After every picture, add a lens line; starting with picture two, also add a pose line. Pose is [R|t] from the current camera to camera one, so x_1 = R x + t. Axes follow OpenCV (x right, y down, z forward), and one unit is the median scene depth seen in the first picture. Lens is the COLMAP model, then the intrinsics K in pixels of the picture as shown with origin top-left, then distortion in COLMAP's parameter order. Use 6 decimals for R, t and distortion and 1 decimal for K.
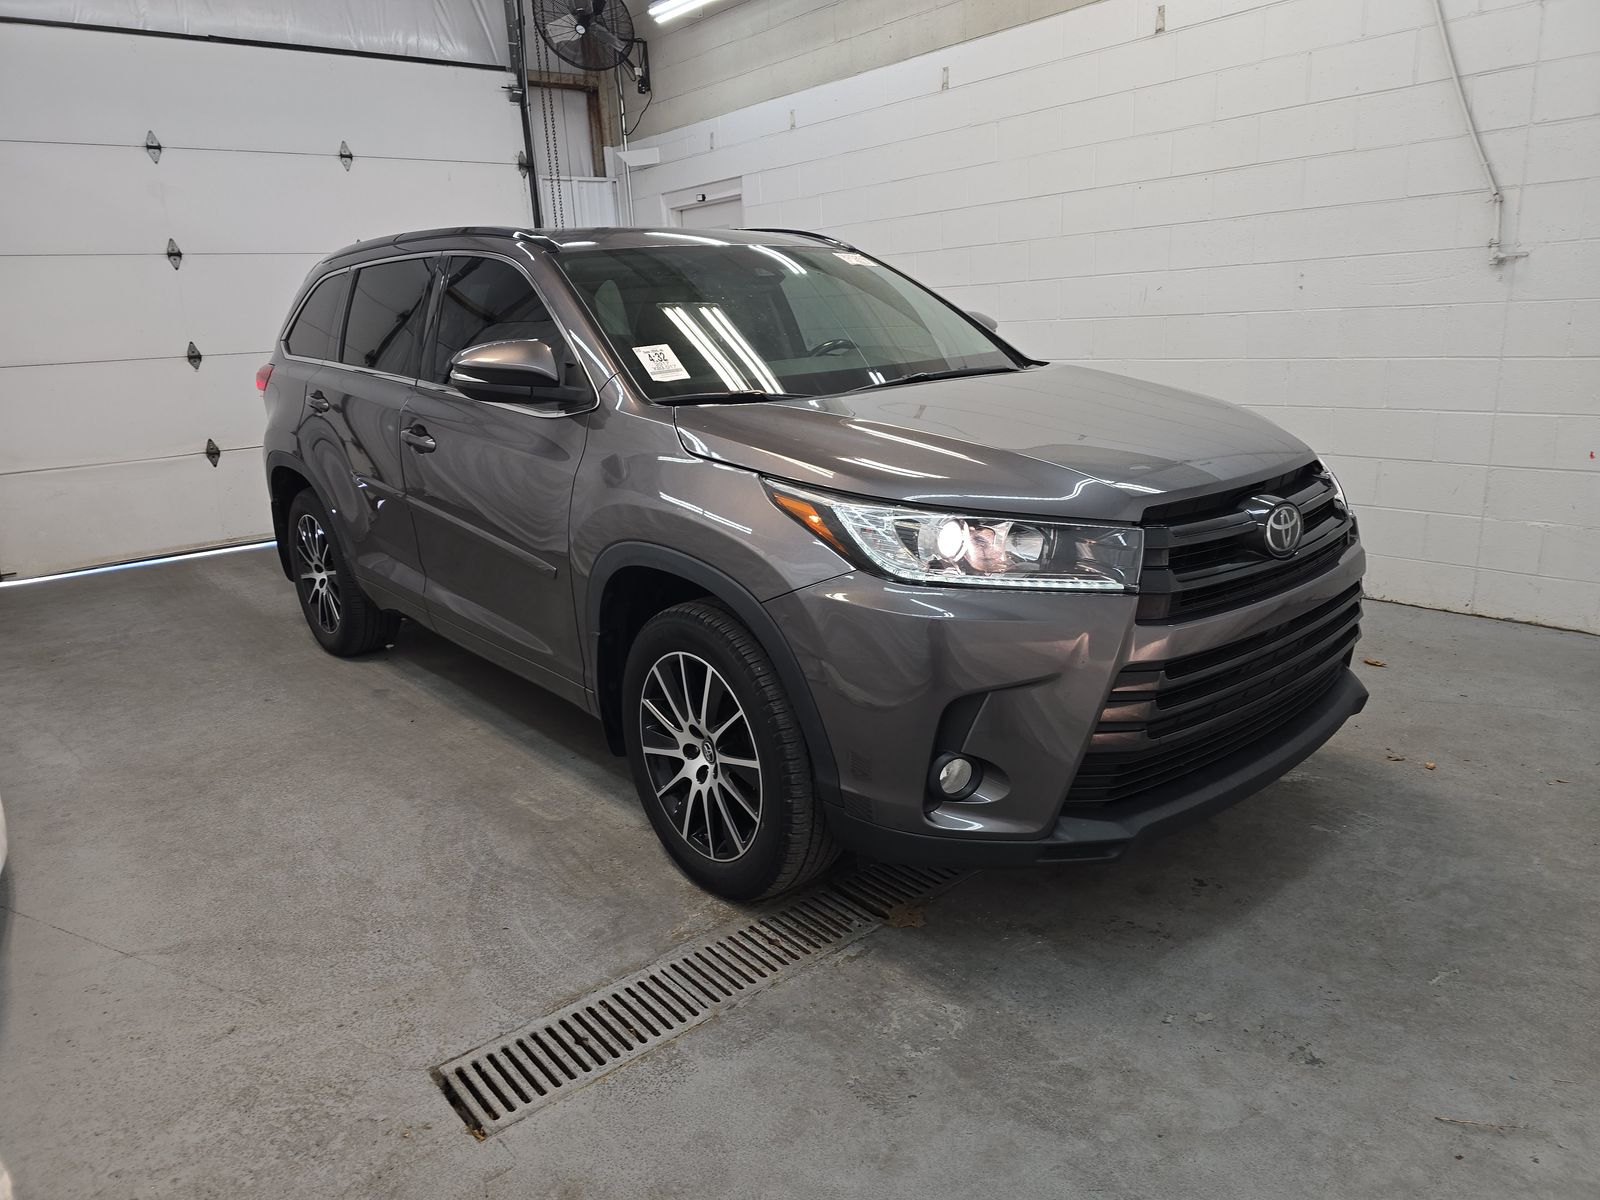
lens RADIAL K [[1067.5, 0, 799.4], [0, 1067.5, 605.3], [0, 0, 1]] dist [0.045698, -0.038870]
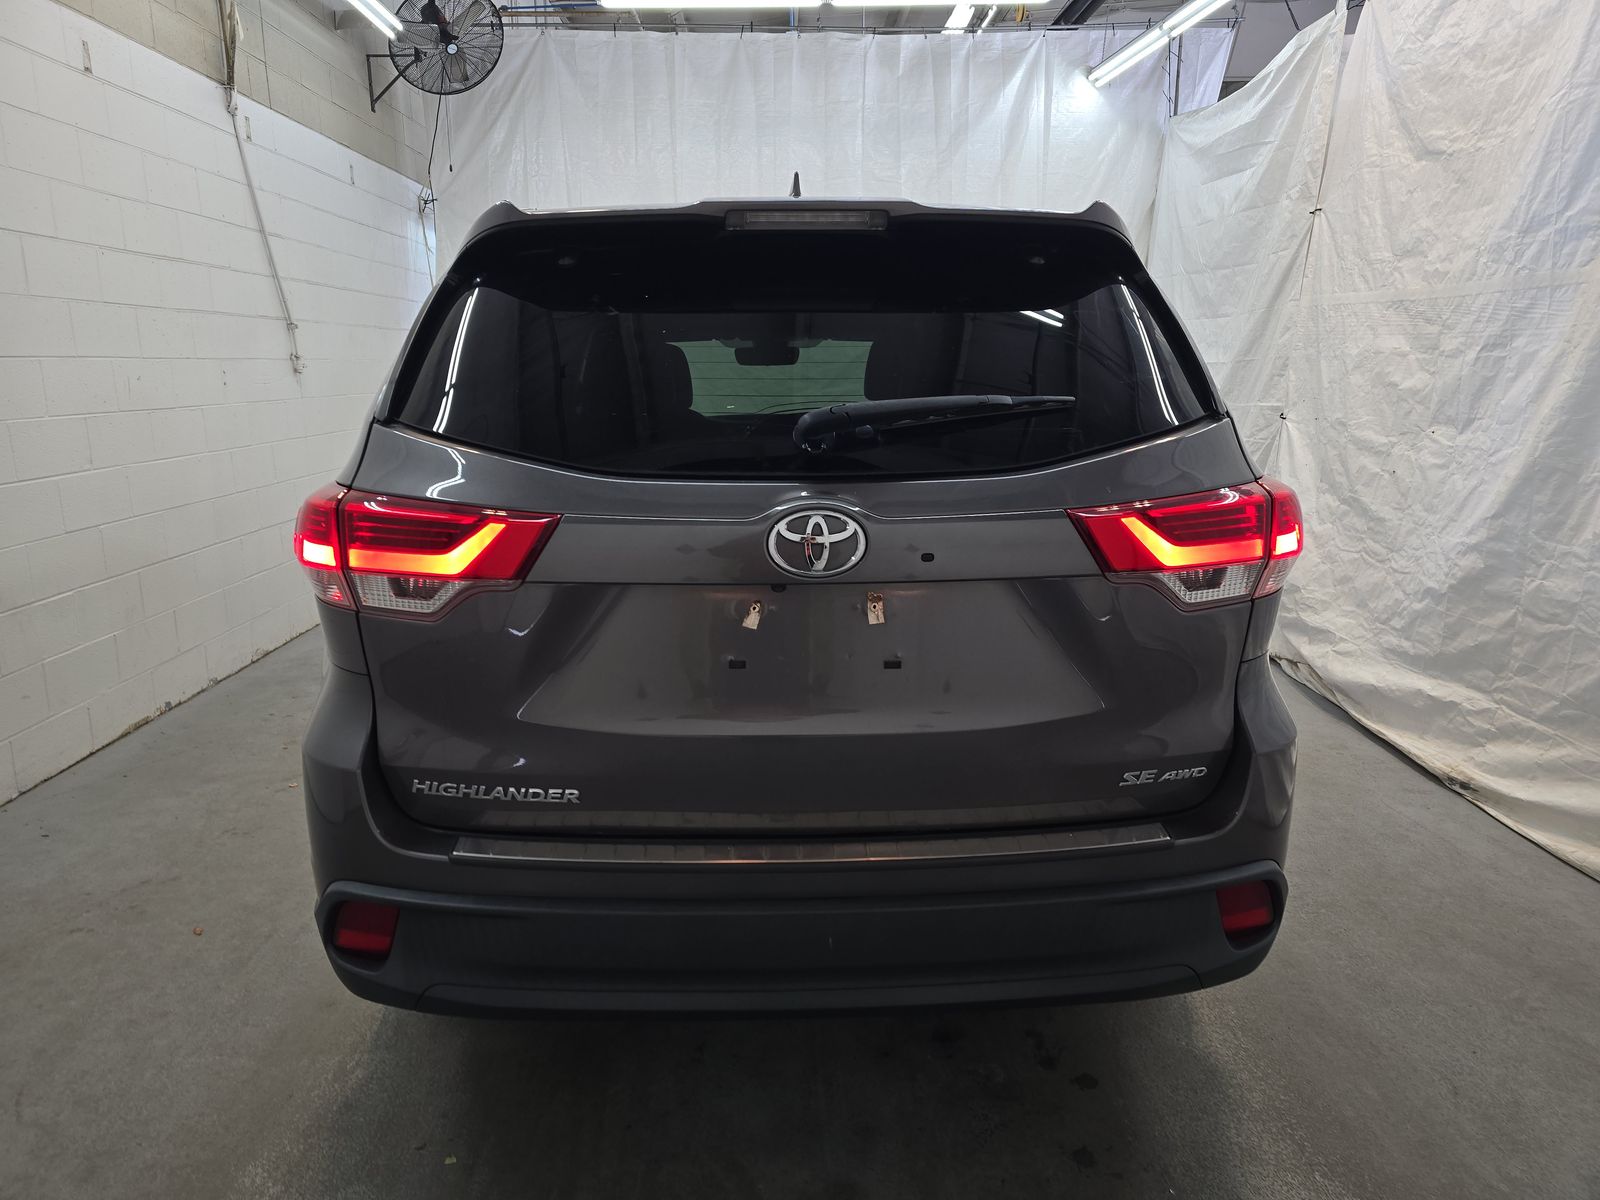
lens RADIAL K [[1067.5, 0, 799.6], [0, 1067.5, 600.6], [0, 0, 1]] dist [0.045698, -0.038870]
pose [[-0.781141, -0.082158, 0.618926, -0.879375], [0.205752, 0.902057, 0.379419, -0.518183], [-0.589479, 0.423725, -0.687729, 1.989501]]
